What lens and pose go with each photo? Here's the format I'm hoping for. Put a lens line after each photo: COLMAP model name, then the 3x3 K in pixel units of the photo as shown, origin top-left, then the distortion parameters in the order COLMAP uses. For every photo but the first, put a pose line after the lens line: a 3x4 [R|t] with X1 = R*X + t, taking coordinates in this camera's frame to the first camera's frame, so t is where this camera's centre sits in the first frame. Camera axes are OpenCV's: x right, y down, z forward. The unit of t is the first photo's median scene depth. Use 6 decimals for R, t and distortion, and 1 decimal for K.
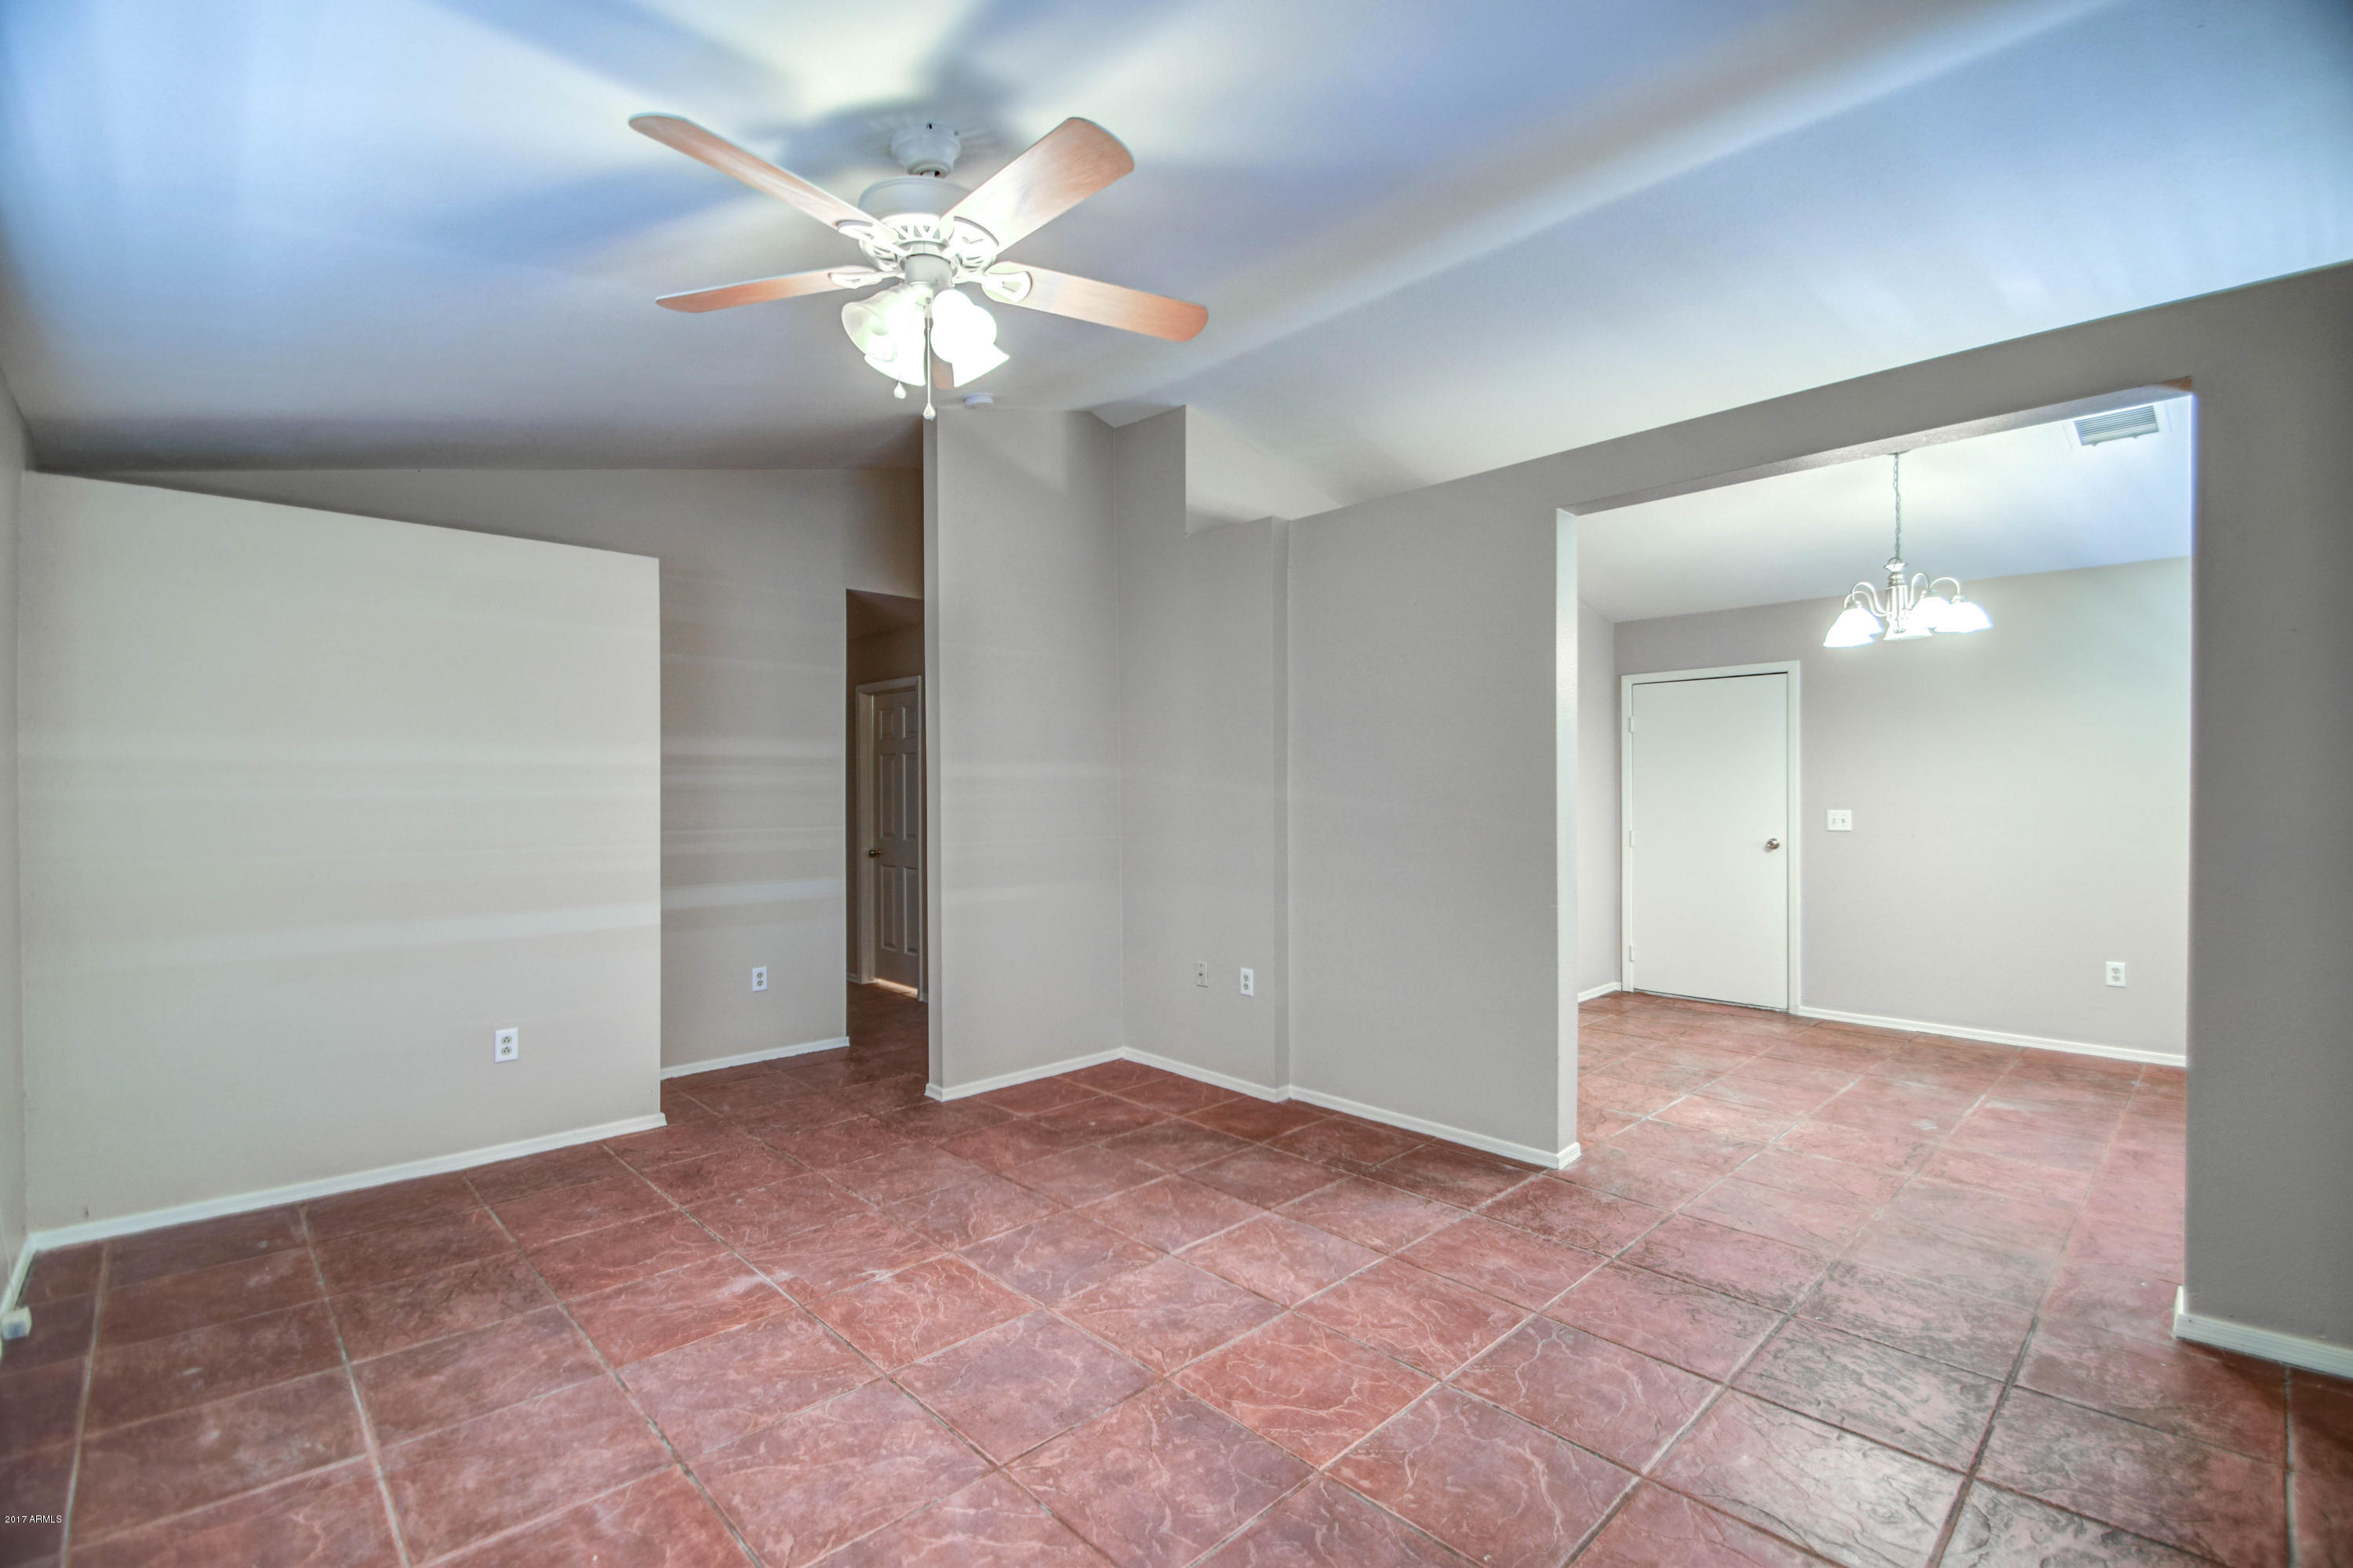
lens RADIAL K [[1030.0, 0, 1171.3], [0, 1030.0, 791.2], [0, 0, 1]] dist [0.001555, -0.013537]
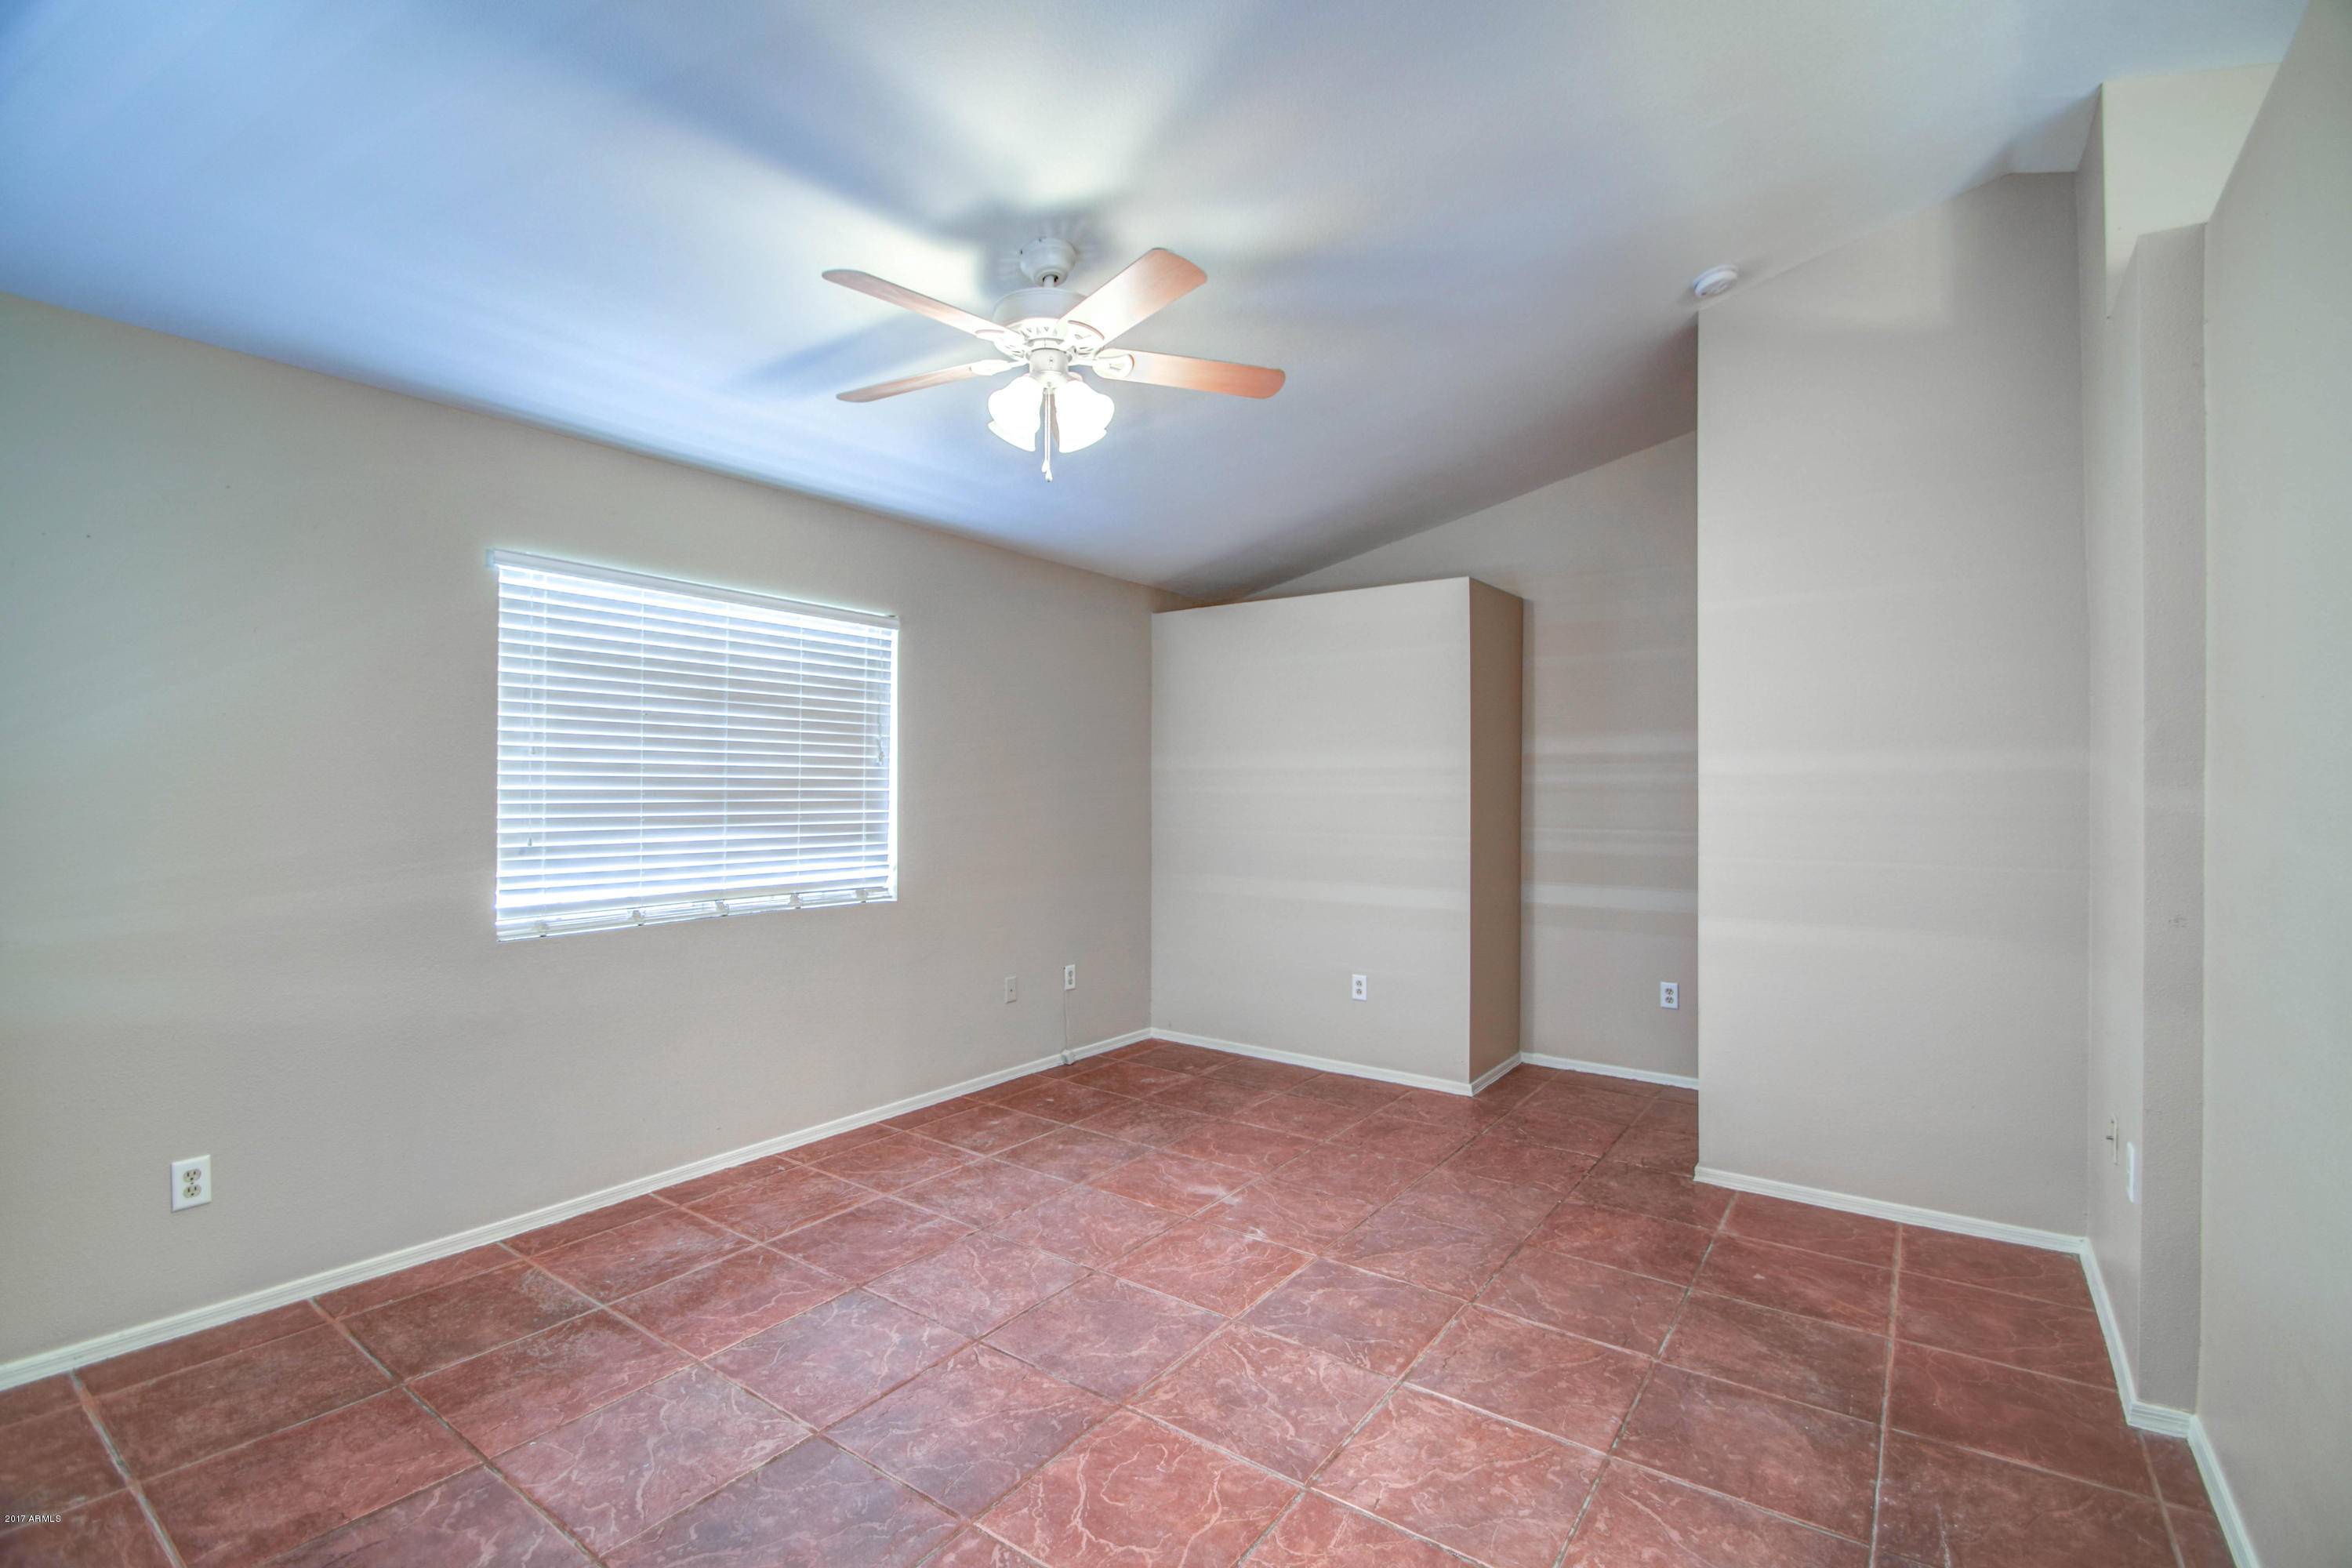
lens RADIAL K [[1040.6, 0, 1172.0], [0, 1040.6, 791.6], [0, 0, 1]] dist [0.006299, -0.013301]
pose [[0.181208, 0.005735, -0.983428, 0.759539], [-0.006631, 0.999967, 0.004610, -0.000781], [0.983422, 0.005686, 0.181240, 0.698370]]
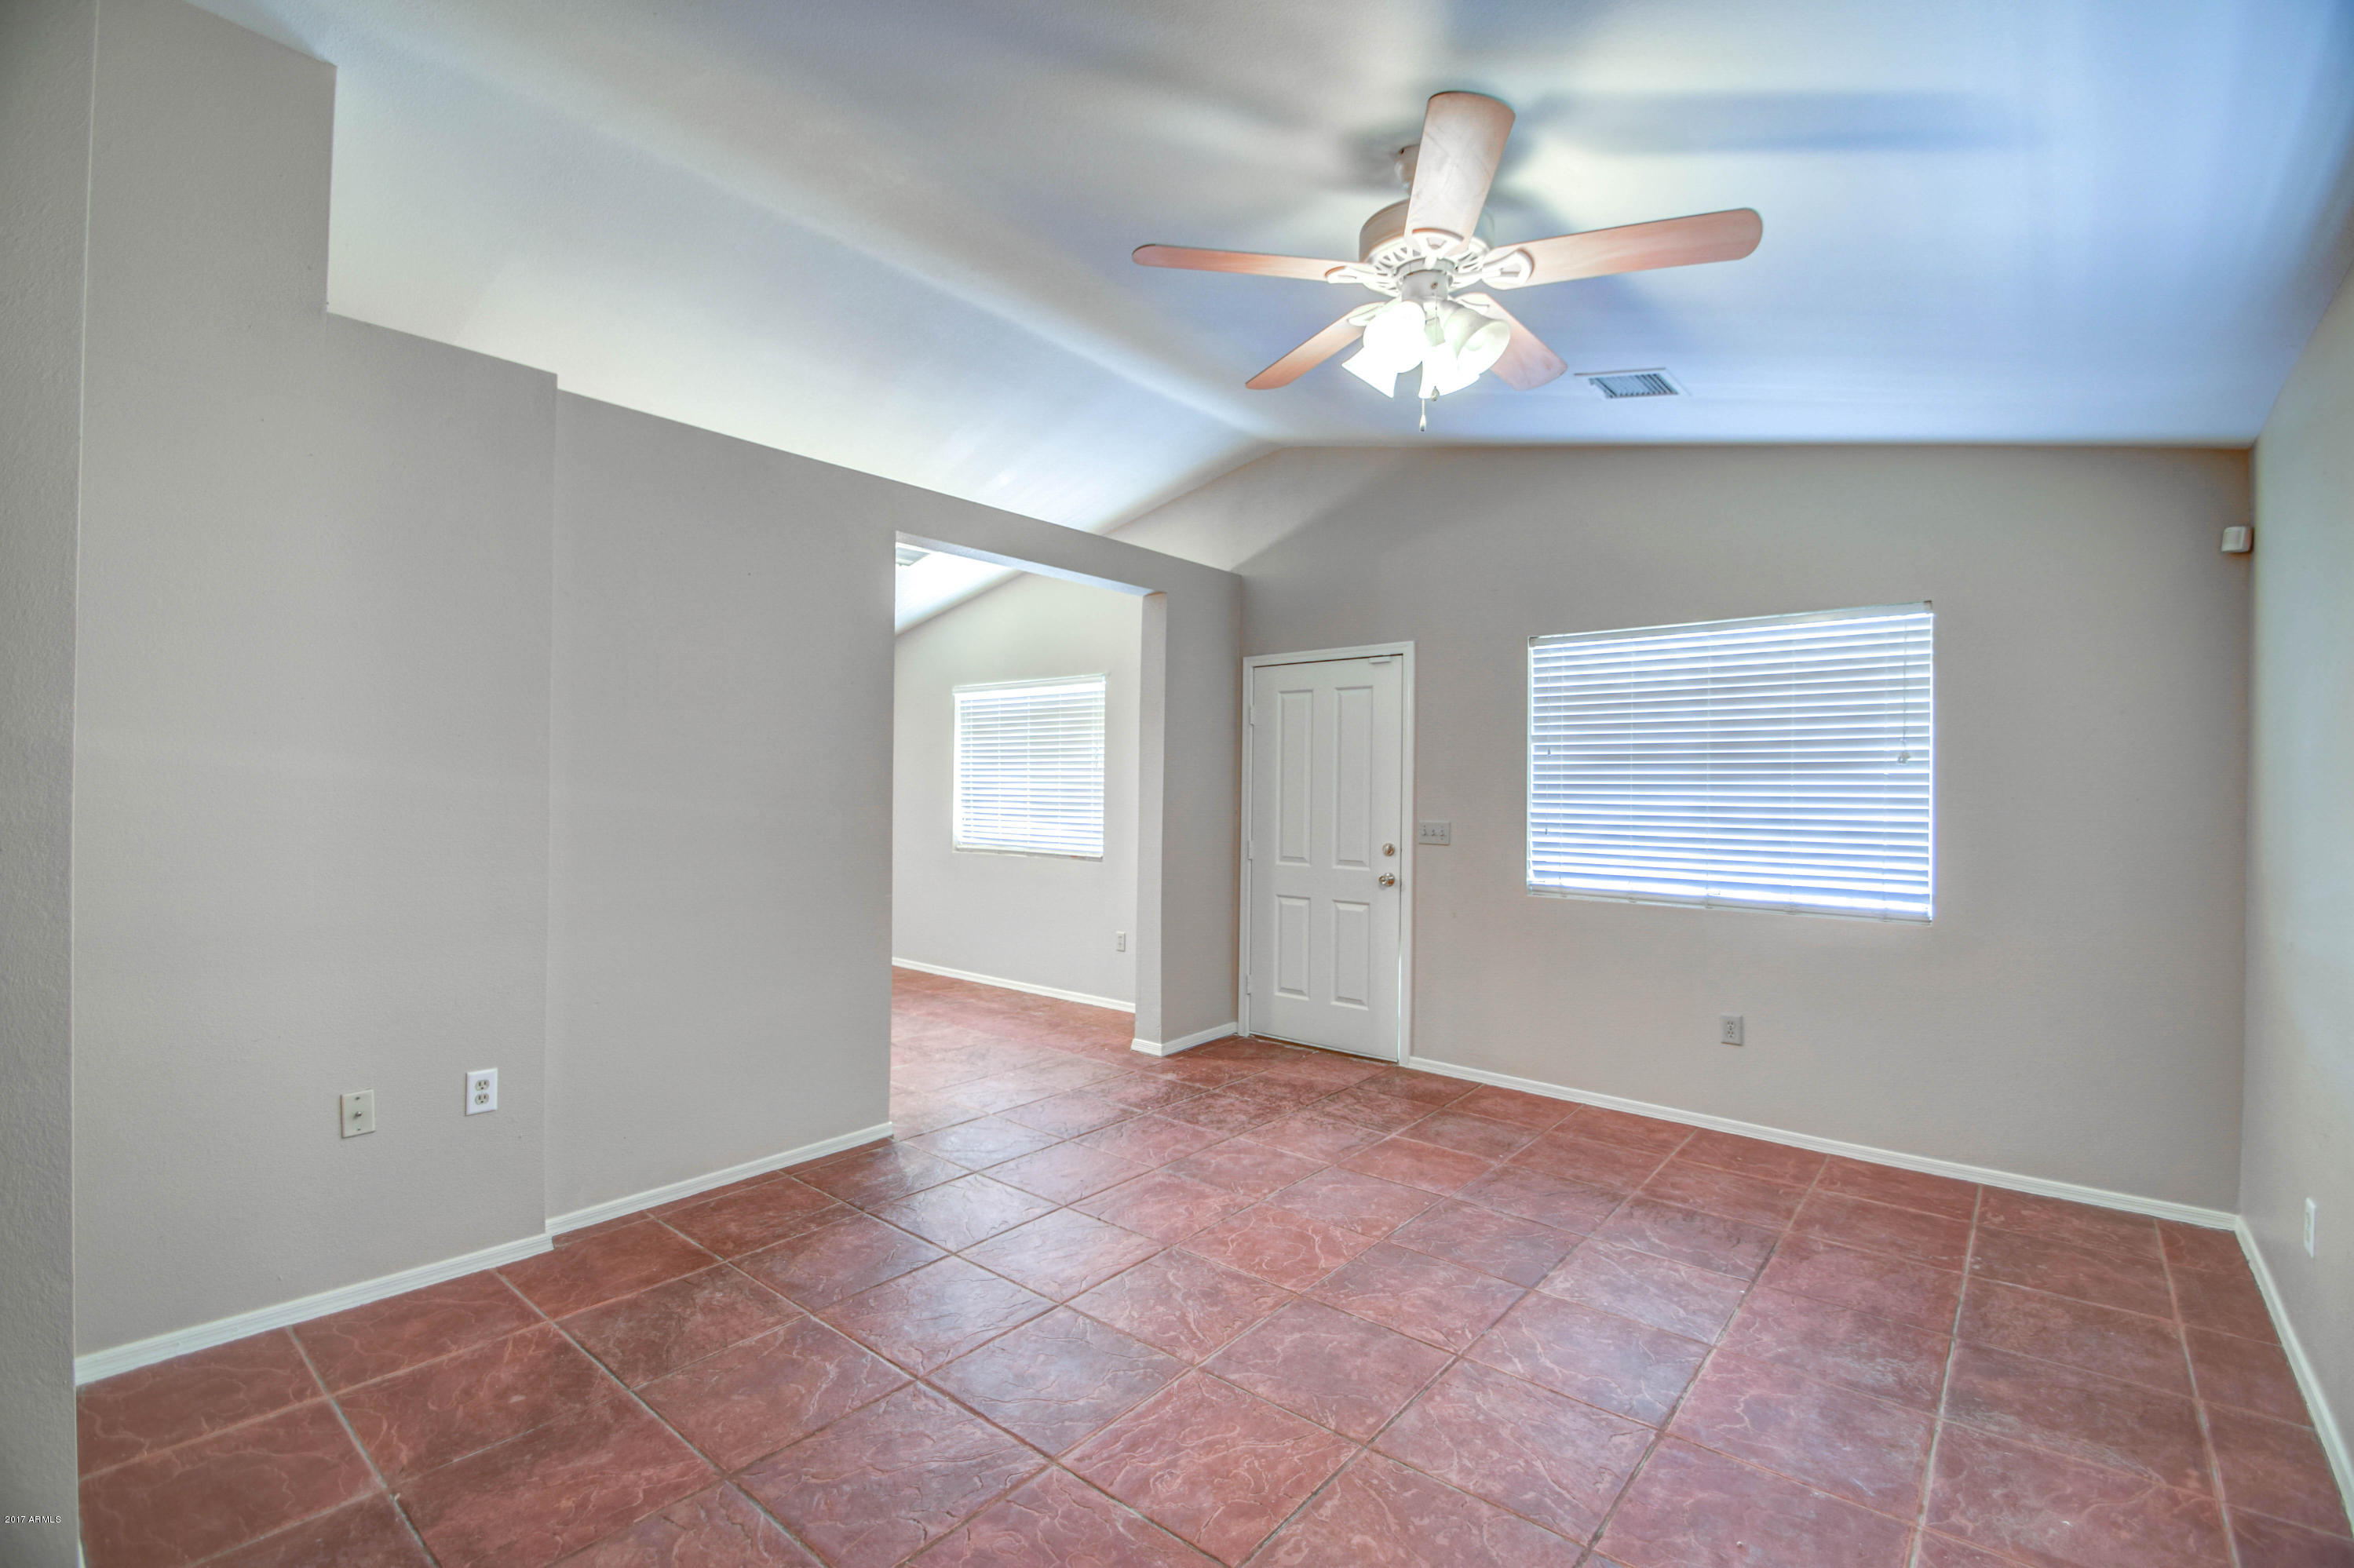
lens RADIAL K [[1041.4, 0, 1173.0], [0, 1041.4, 791.6], [0, 0, 1]] dist [0.006299, -0.013301]
pose [[-0.108782, -0.001385, 0.994065, -0.937648], [-0.008245, 0.999966, 0.000491, 0.000437], [-0.994031, -0.008143, -0.108790, 1.027966]]
